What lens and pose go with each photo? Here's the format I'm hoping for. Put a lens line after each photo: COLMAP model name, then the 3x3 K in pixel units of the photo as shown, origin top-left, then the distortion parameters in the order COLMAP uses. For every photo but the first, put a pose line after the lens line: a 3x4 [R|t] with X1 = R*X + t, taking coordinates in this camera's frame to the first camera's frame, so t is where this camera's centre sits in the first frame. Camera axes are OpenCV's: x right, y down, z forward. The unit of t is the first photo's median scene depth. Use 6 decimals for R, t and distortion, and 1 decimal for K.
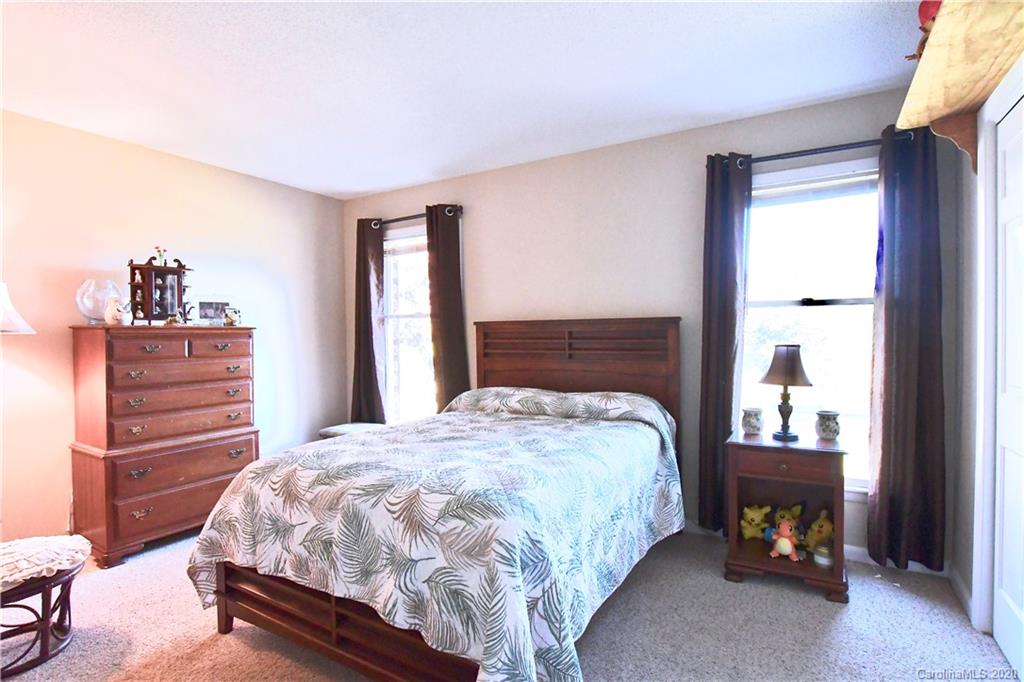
lens RADIAL K [[516.7, 0, 512.0], [0, 516.7, 341.0], [0, 0, 1]] dist [-0.029756, -0.000344]
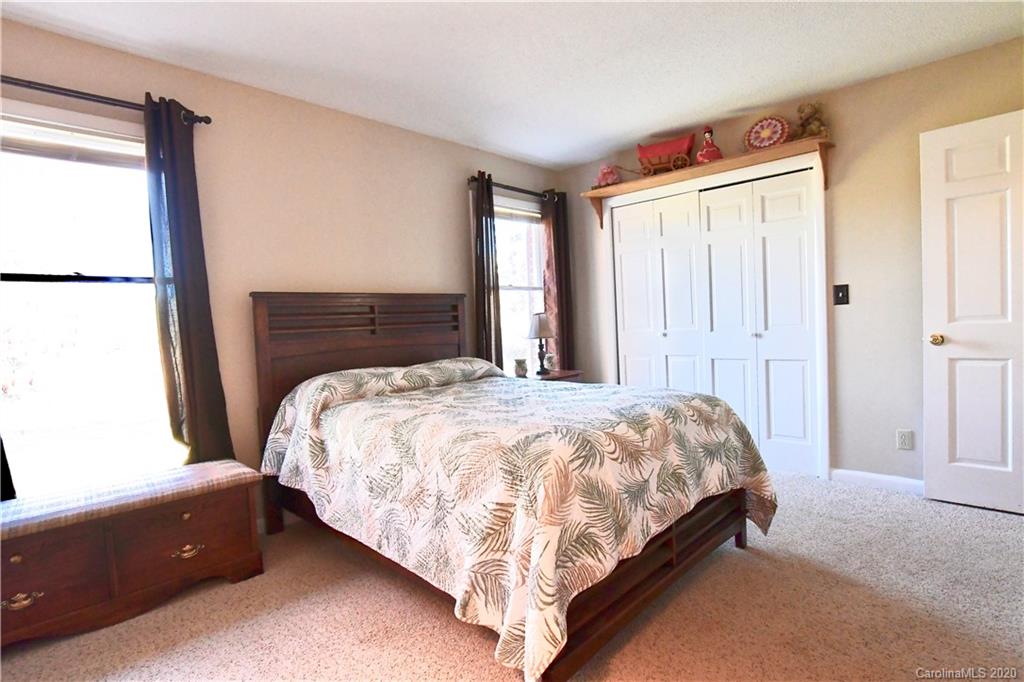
lens RADIAL K [[516.7, 0, 512.0], [0, 516.7, 341.0], [0, 0, 1]] dist [-0.029756, -0.000344]
pose [[0.217479, -0.036045, 0.975399, -0.918347], [0.052673, 0.998295, 0.025147, 0.042935], [-0.974643, 0.045909, 0.219006, 0.669439]]
